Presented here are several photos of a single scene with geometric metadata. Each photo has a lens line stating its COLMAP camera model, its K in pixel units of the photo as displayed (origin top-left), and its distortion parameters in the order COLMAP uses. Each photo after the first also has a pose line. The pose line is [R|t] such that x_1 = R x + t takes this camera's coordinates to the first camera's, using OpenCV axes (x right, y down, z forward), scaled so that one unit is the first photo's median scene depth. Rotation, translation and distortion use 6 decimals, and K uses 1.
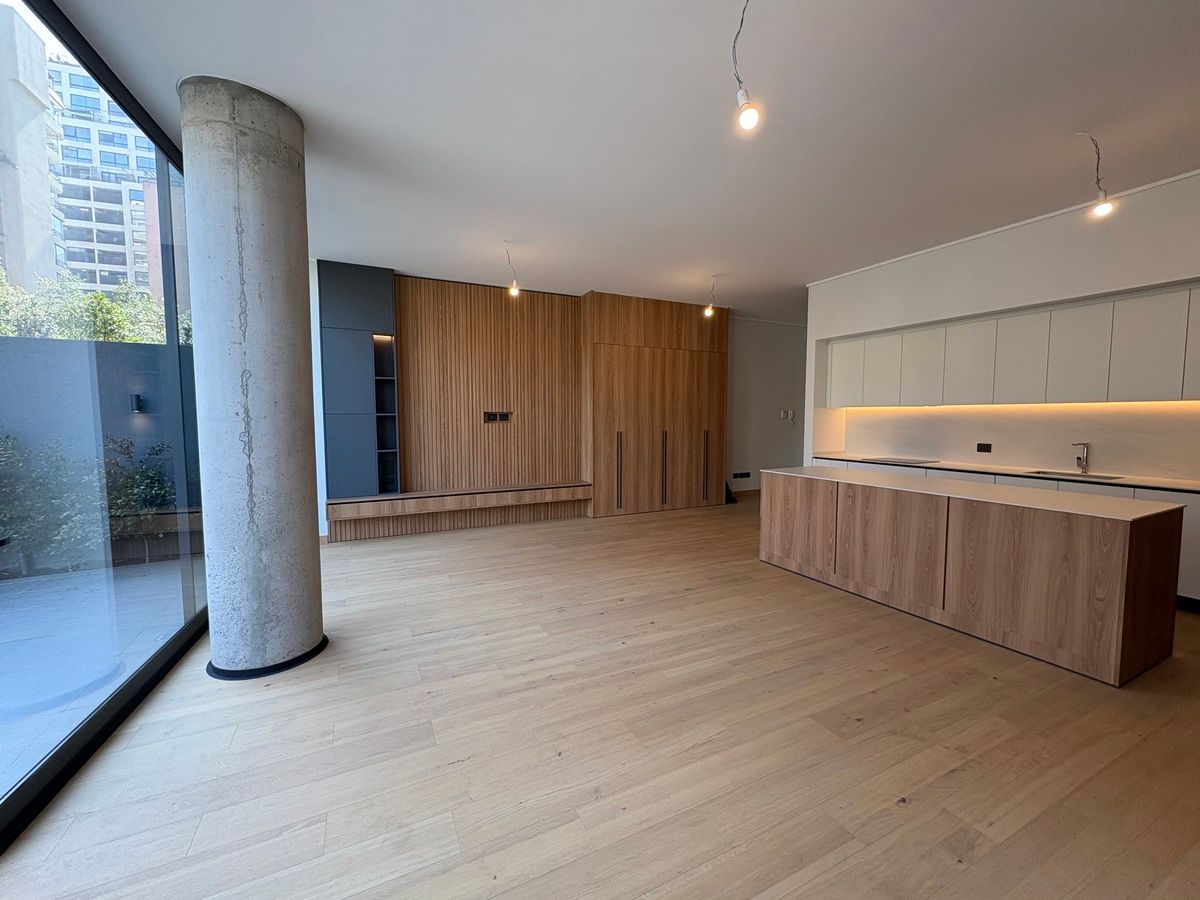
lens RADIAL K [[478.6, 0, 600.3], [0, 478.6, 448.4], [0, 0, 1]] dist [0.000519, -0.000164]
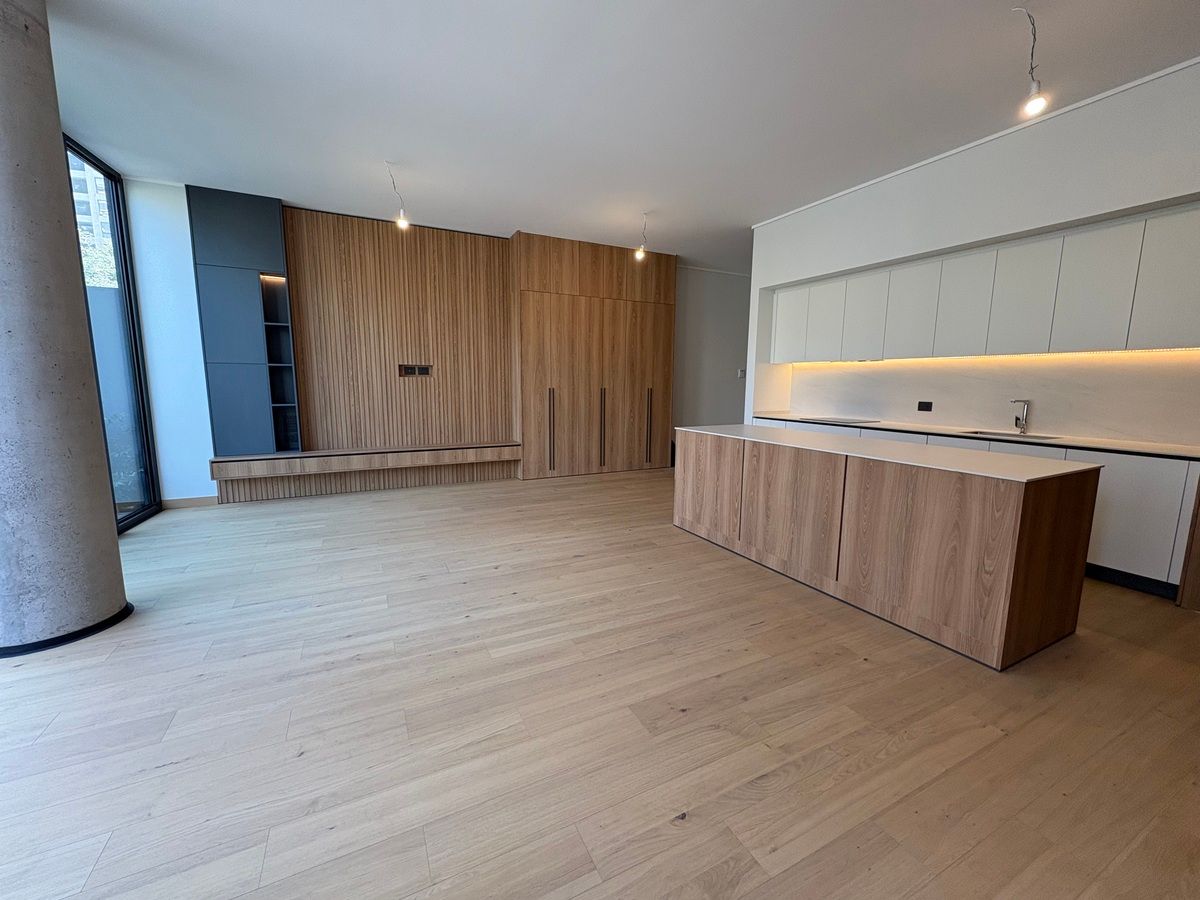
lens RADIAL K [[478.6, 0, 600.3], [0, 478.6, 448.5], [0, 0, 1]] dist [0.000519, -0.000164]
pose [[0.999918, 0.007541, 0.010339, 0.212684], [-0.008275, 0.997307, 0.072878, 0.022540], [-0.009762, -0.072958, 0.997287, 0.103510]]
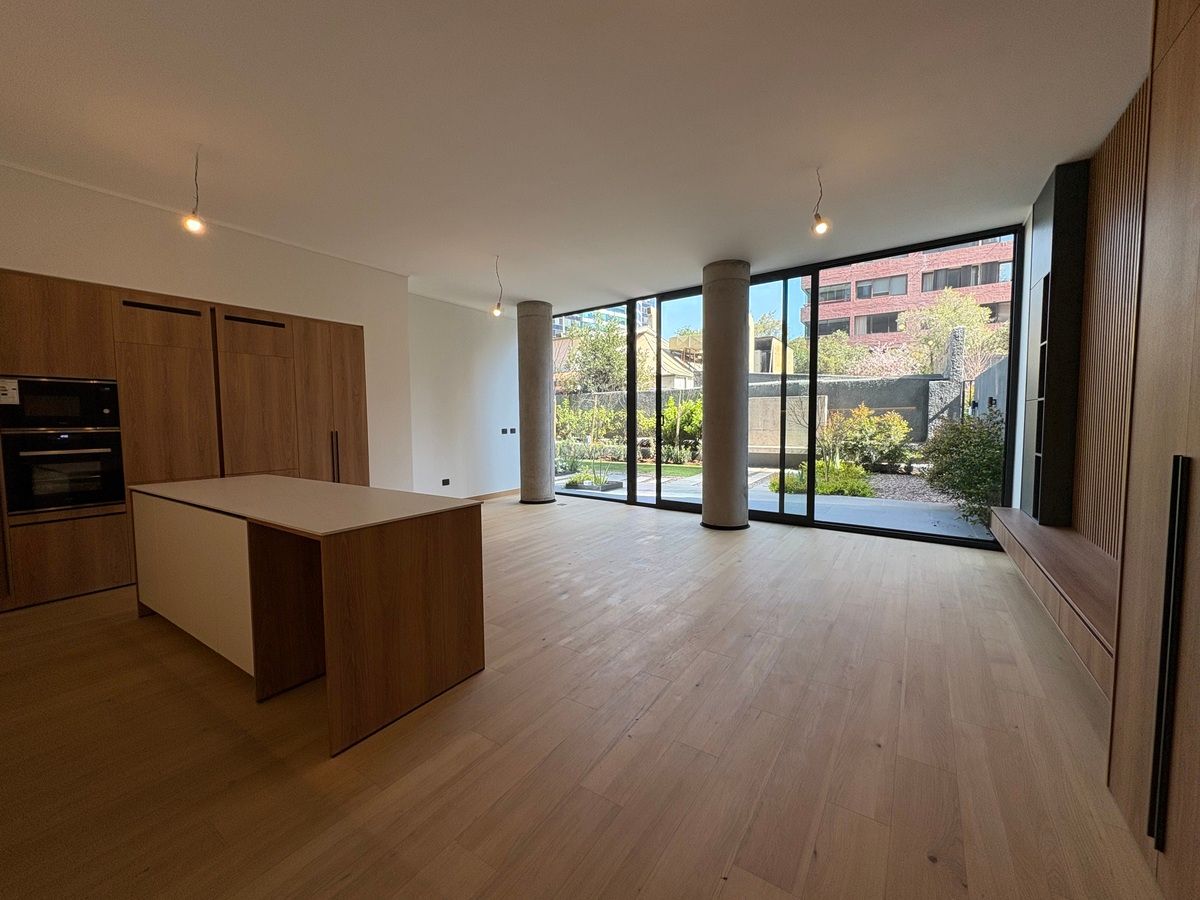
lens RADIAL K [[478.6, 0, 593.2], [0, 478.6, 448.9], [0, 0, 1]] dist [0.000519, -0.000164]
pose [[-0.870277, 0.039724, -0.490958, 0.568858], [-0.022101, 0.992590, 0.119488, -0.091951], [0.492067, 0.114838, -0.862950, 1.766590]]
